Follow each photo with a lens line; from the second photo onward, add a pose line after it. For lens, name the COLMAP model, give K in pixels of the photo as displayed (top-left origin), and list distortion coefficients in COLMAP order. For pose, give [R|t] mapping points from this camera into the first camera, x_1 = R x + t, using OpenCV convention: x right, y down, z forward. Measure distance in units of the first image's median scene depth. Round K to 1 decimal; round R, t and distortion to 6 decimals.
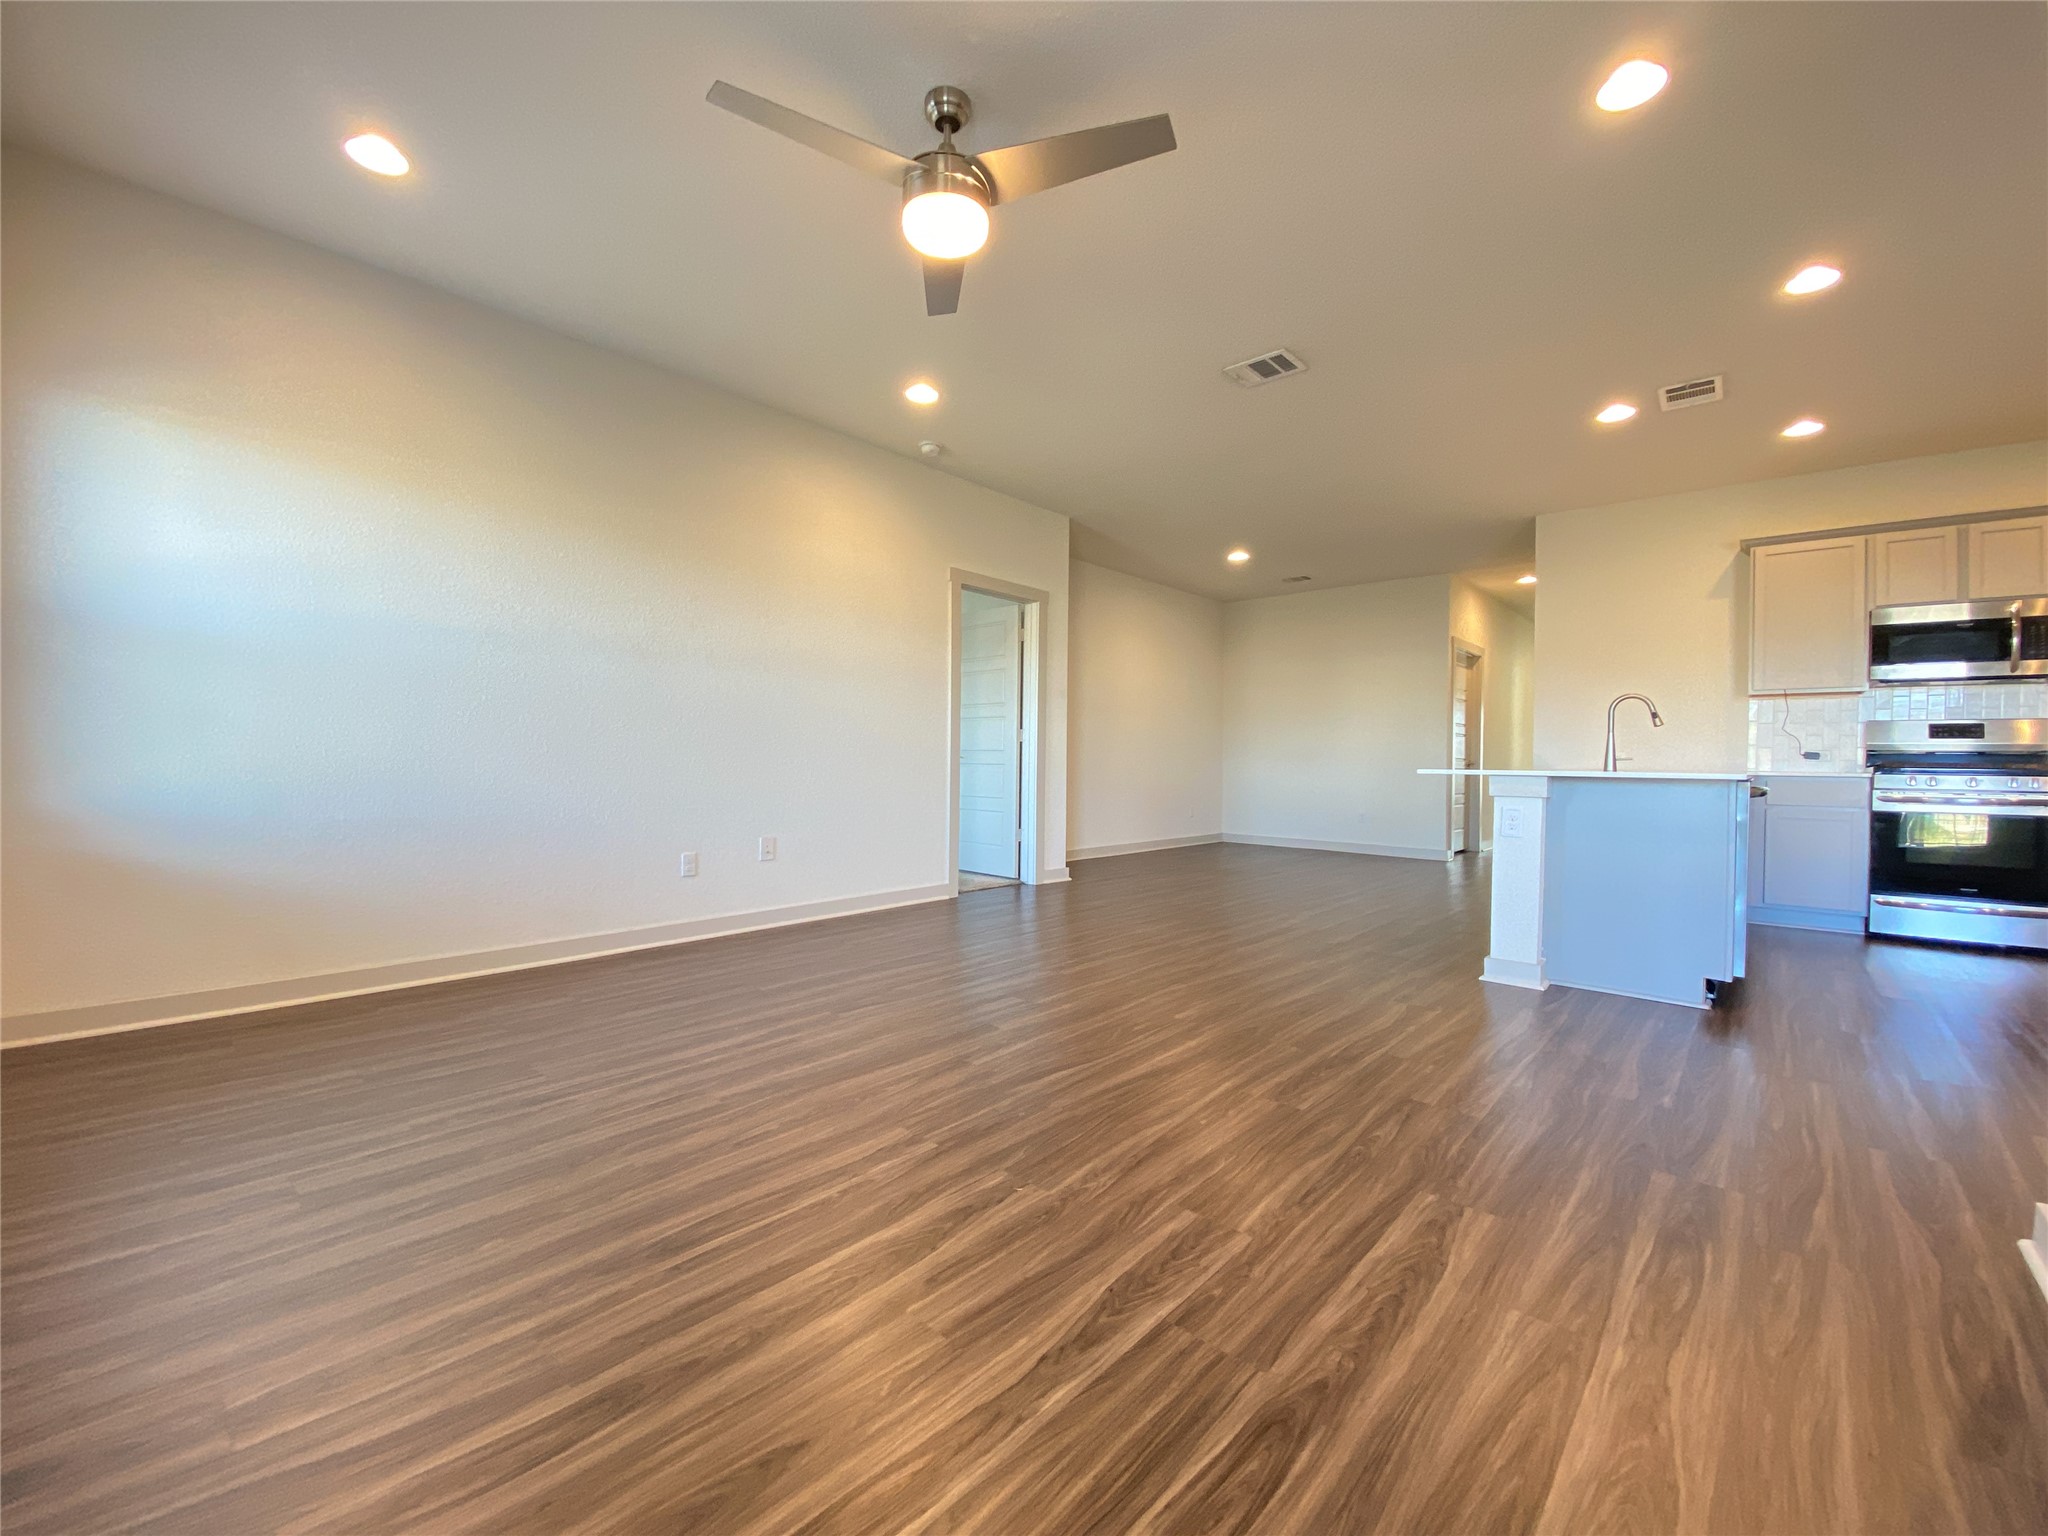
lens RADIAL K [[839.6, 0, 1025.5], [0, 839.6, 765.4], [0, 0, 1]] dist [0.026838, -0.020240]
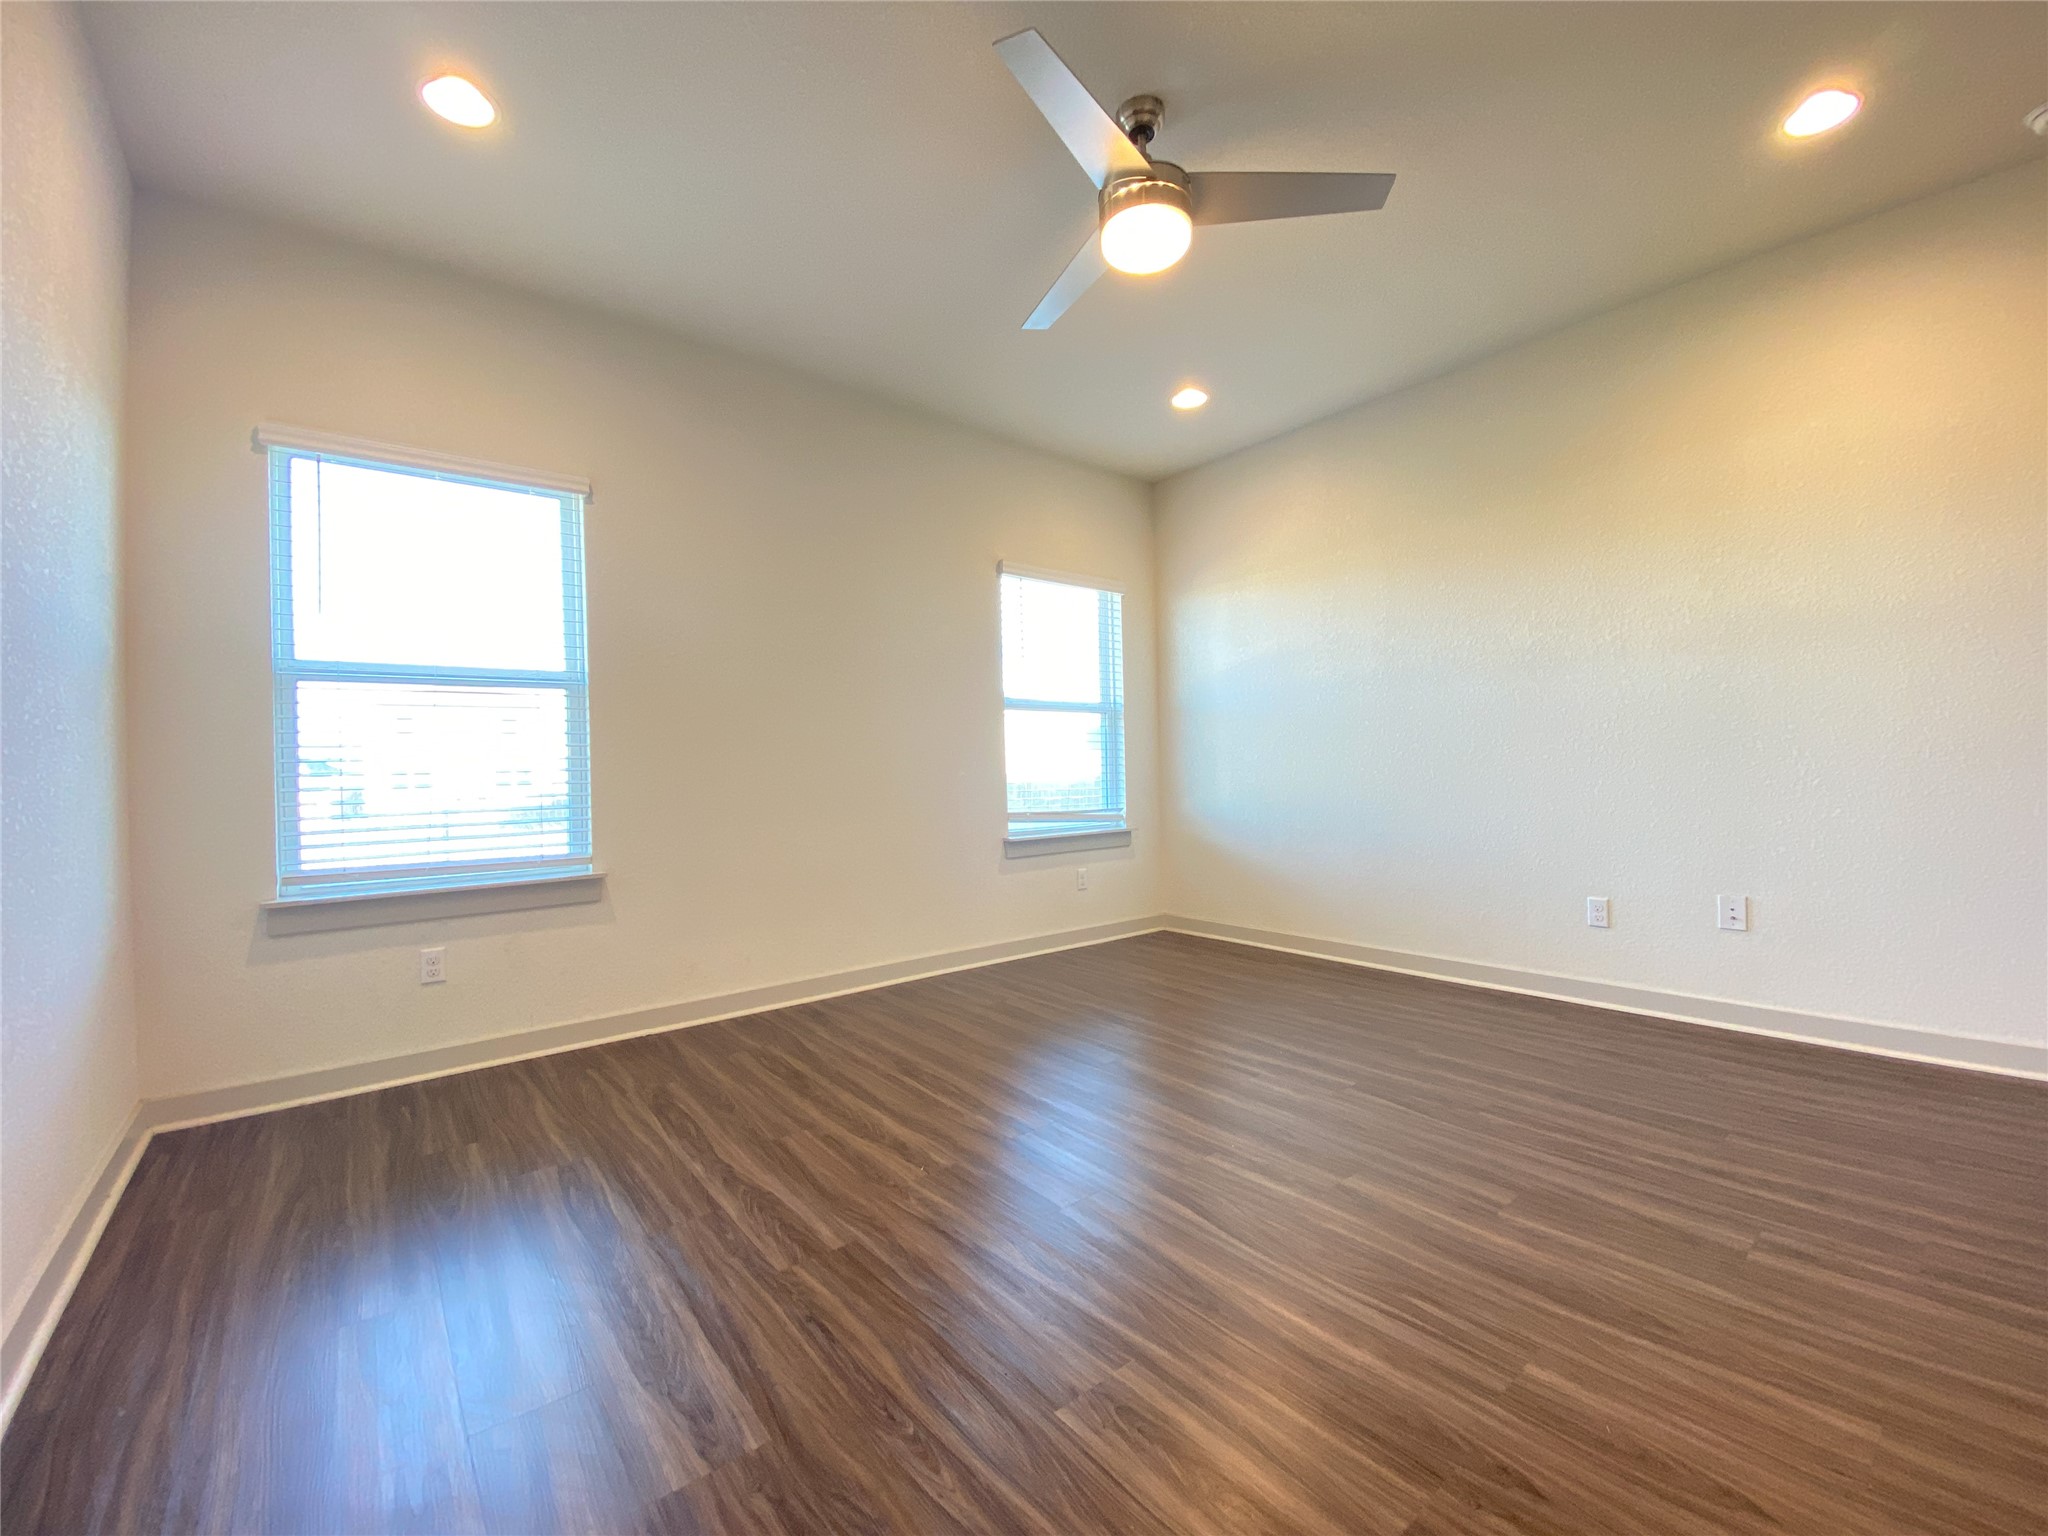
lens RADIAL K [[839.6, 0, 1025.5], [0, 839.6, 765.4], [0, 0, 1]] dist [0.026838, -0.020240]
pose [[-0.167523, -0.012261, -0.985792, 1.185663], [0.013236, 0.999805, -0.014685, -0.049439], [0.985779, -0.015508, -0.167328, 1.394982]]
